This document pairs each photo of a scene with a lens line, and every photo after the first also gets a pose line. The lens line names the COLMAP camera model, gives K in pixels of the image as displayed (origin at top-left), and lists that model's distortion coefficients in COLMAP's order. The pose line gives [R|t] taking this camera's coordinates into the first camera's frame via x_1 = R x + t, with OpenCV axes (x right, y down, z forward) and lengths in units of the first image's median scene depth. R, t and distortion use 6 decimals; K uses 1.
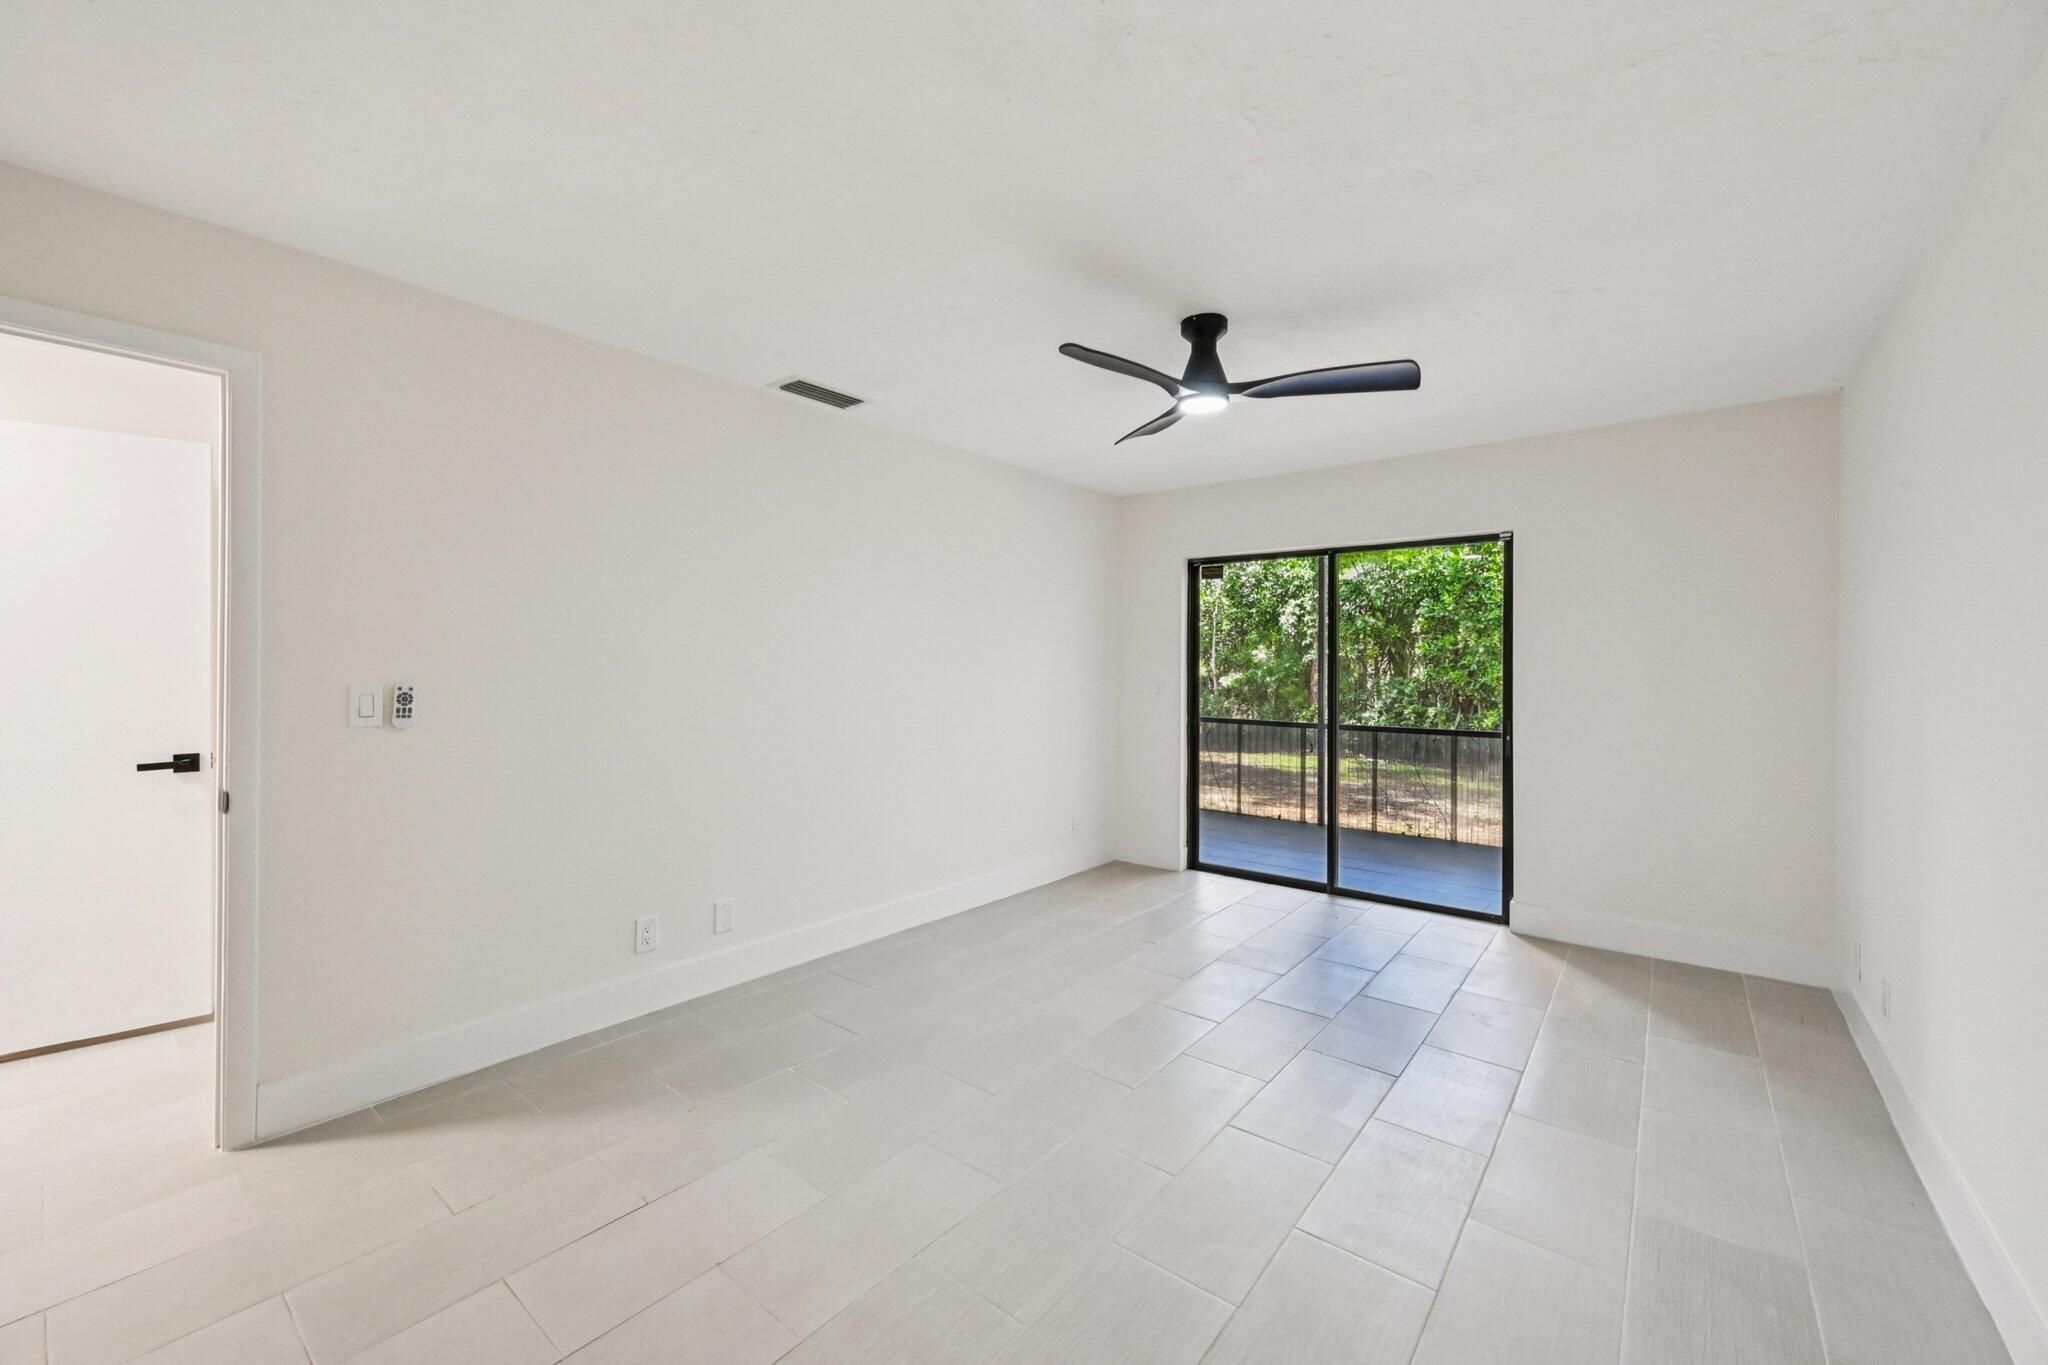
lens RADIAL K [[816.4, 0, 1015.6], [0, 816.4, 673.3], [0, 0, 1]] dist [0.000110, 0.000117]
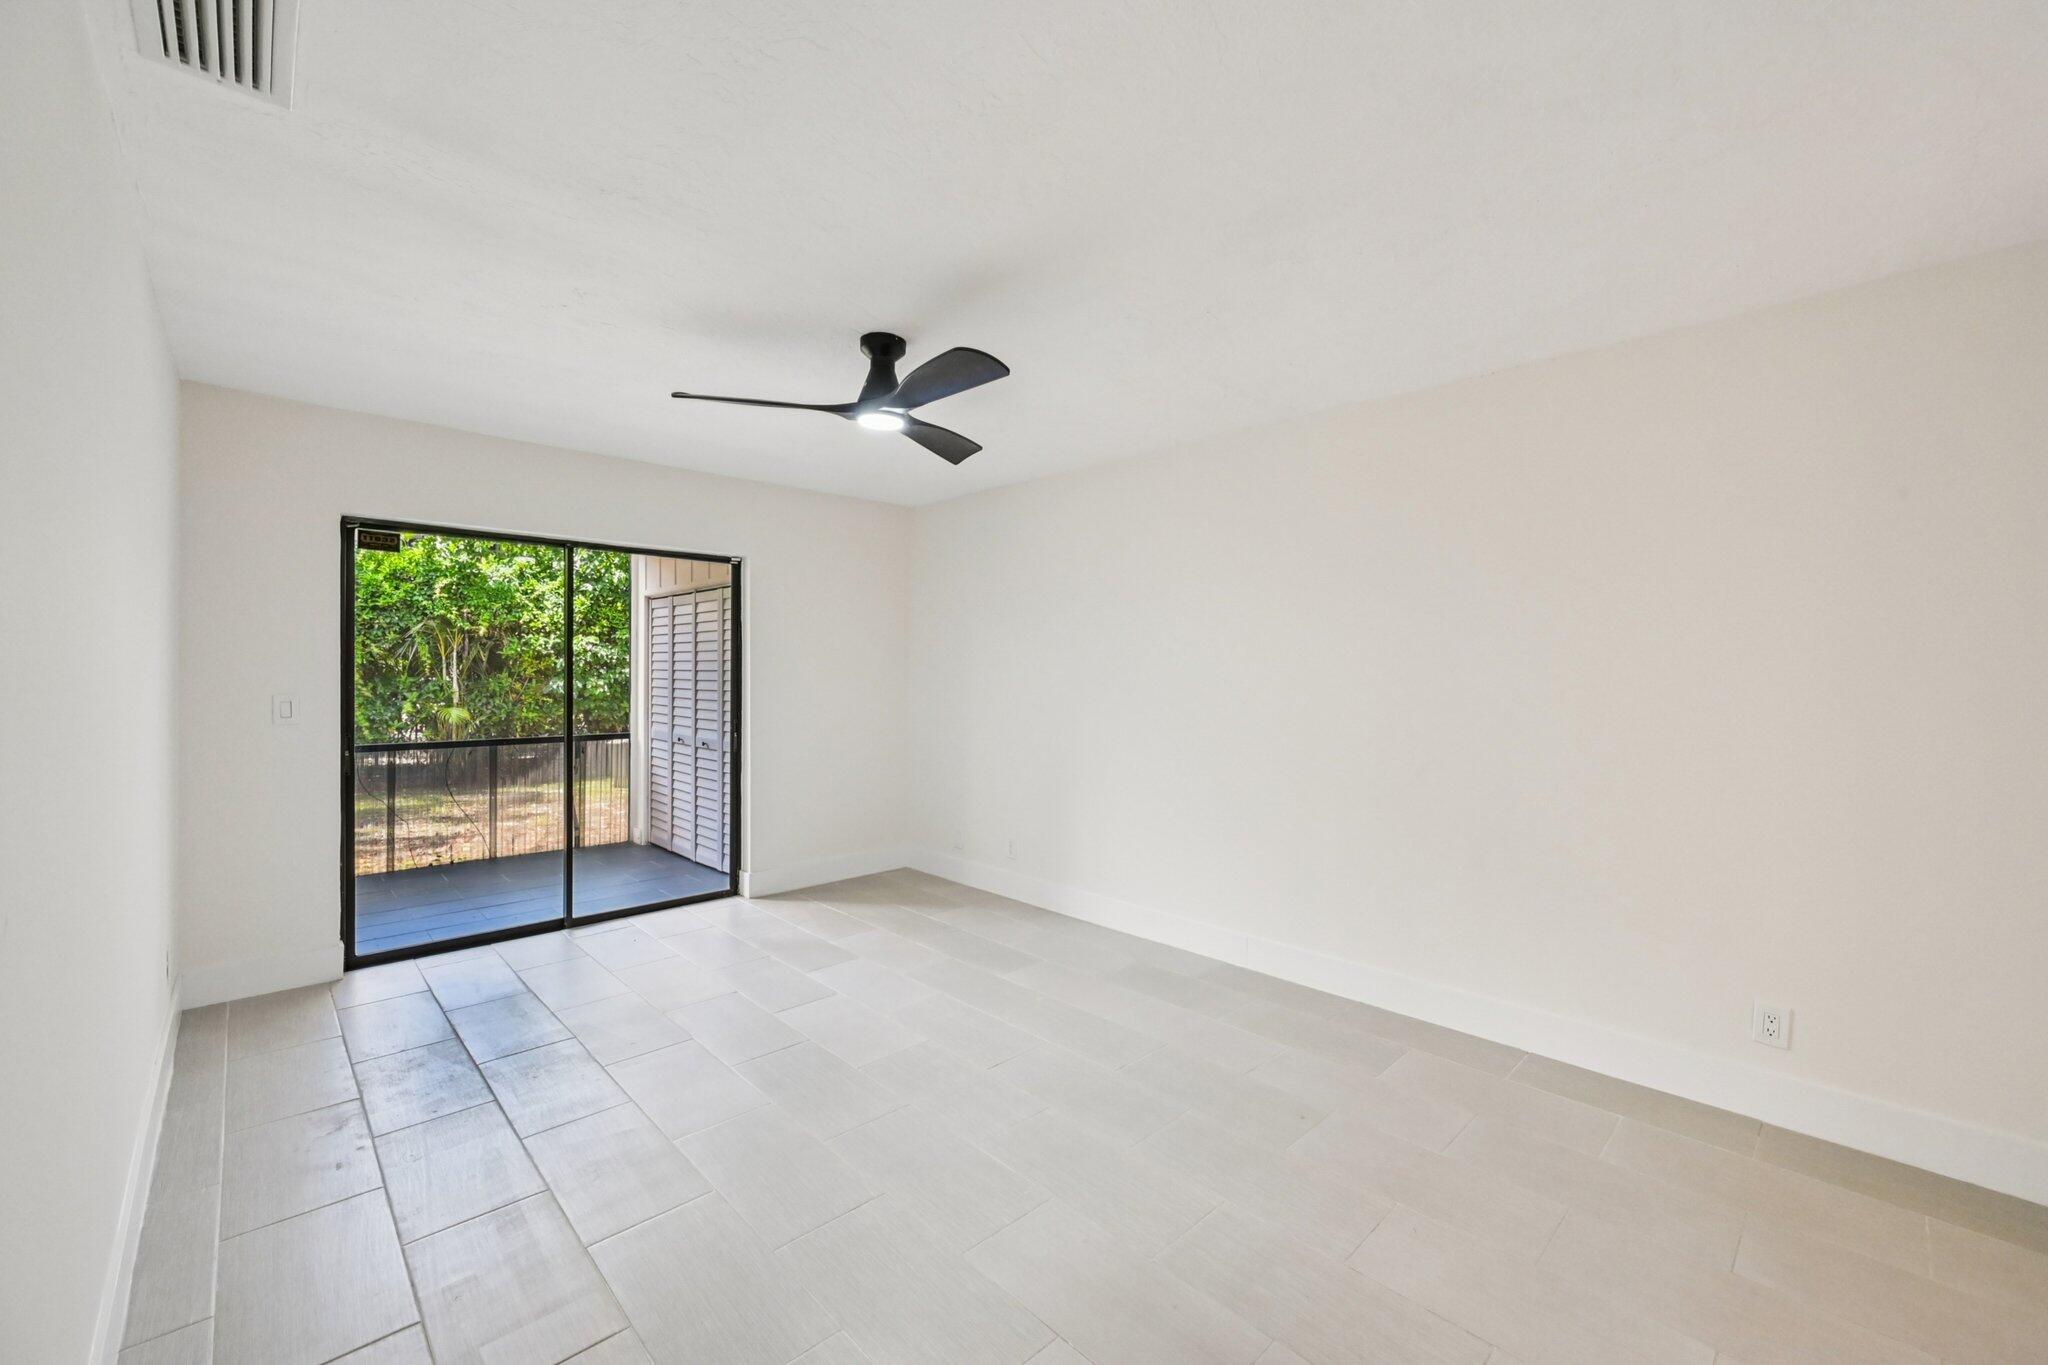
lens RADIAL K [[816.4, 0, 1034.5], [0, 816.4, 680.3], [0, 0, 1]] dist [0.000110, 0.000117]
pose [[0.117960, -0.015138, 0.992903, -0.396642], [0.005870, 0.999877, 0.014547, -0.009742], [-0.993001, 0.004112, 0.118034, 0.349151]]
